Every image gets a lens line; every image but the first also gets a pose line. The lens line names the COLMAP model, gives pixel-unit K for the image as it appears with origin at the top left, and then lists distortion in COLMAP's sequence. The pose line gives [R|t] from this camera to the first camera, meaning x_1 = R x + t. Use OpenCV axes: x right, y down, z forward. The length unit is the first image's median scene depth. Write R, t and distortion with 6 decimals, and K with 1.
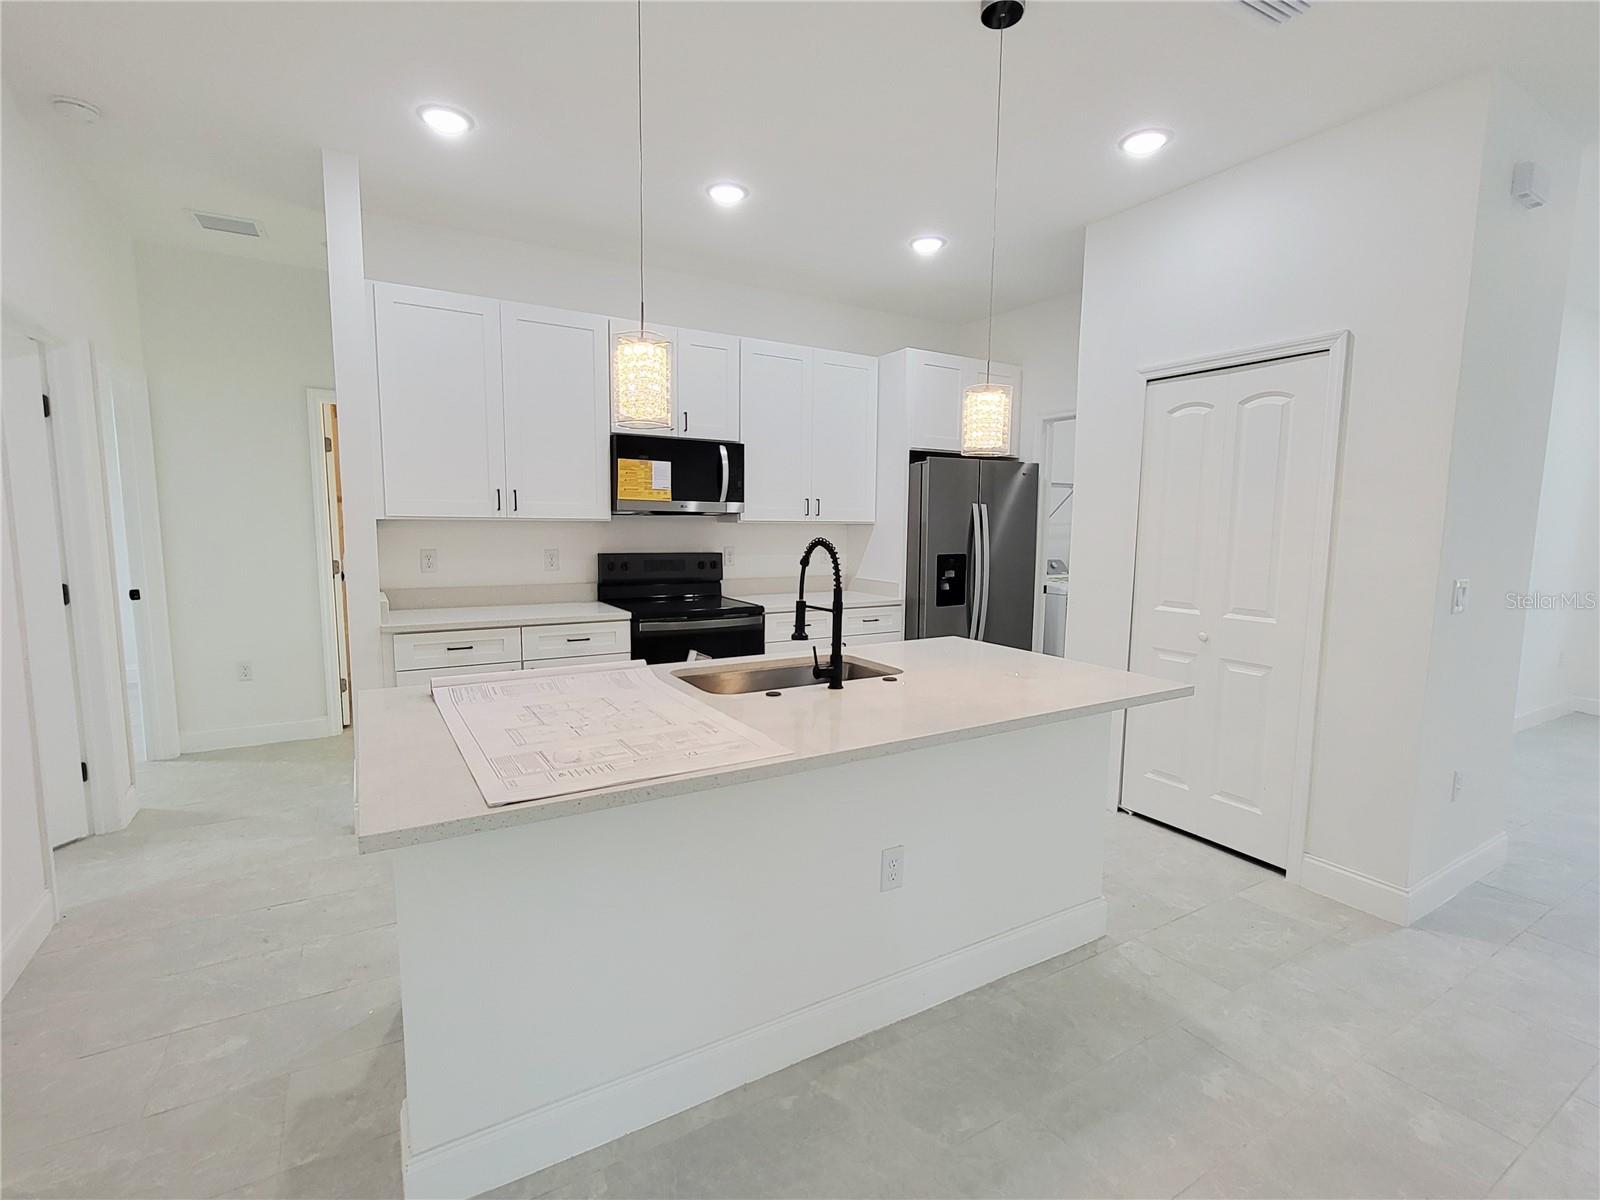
lens RADIAL K [[734.4, 0, 799.3], [0, 734.4, 600.7], [0, 0, 1]] dist [0.000504, 0.001858]
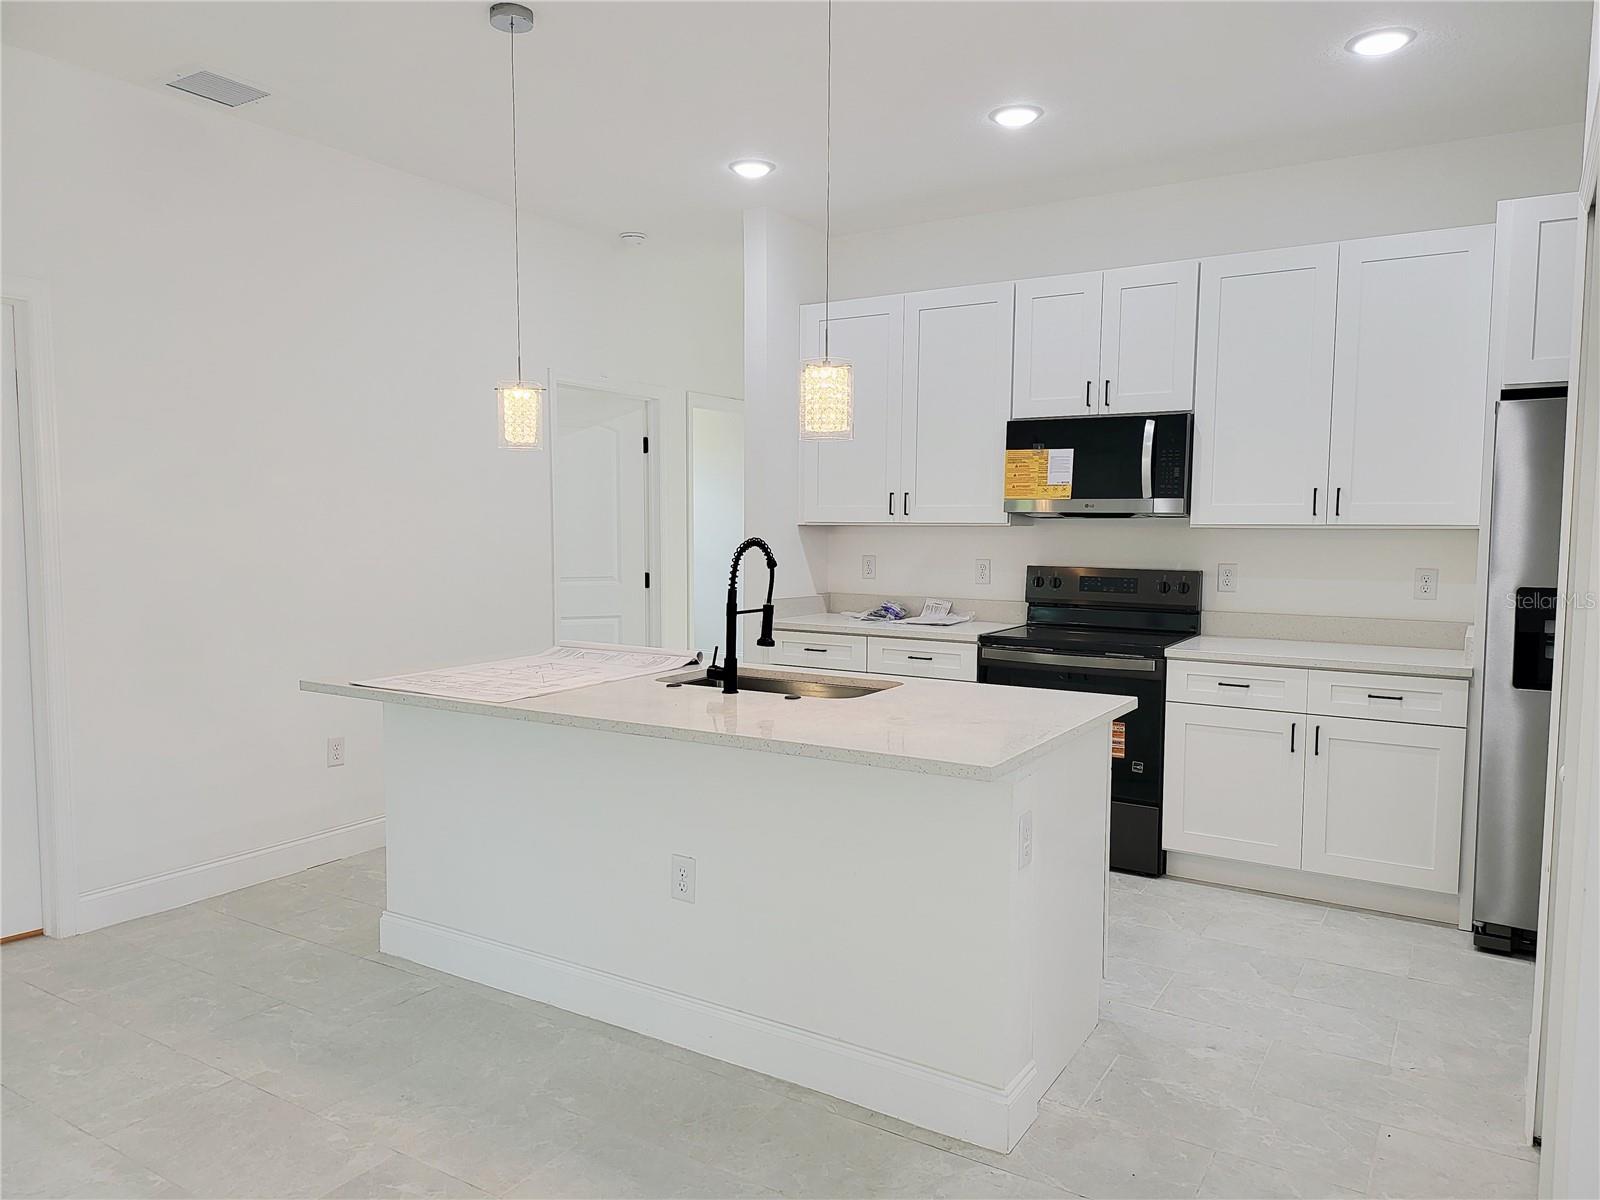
lens RADIAL K [[1107.1, 0, 787.1], [0, 1107.1, 594.4], [0, 0, 1]] dist [0.043223, -0.012184]
pose [[0.460026, 0.048412, -0.886585, 0.949652], [-0.097034, 0.995273, 0.003998, -0.015819], [0.882587, 0.084190, 0.462549, 0.270184]]
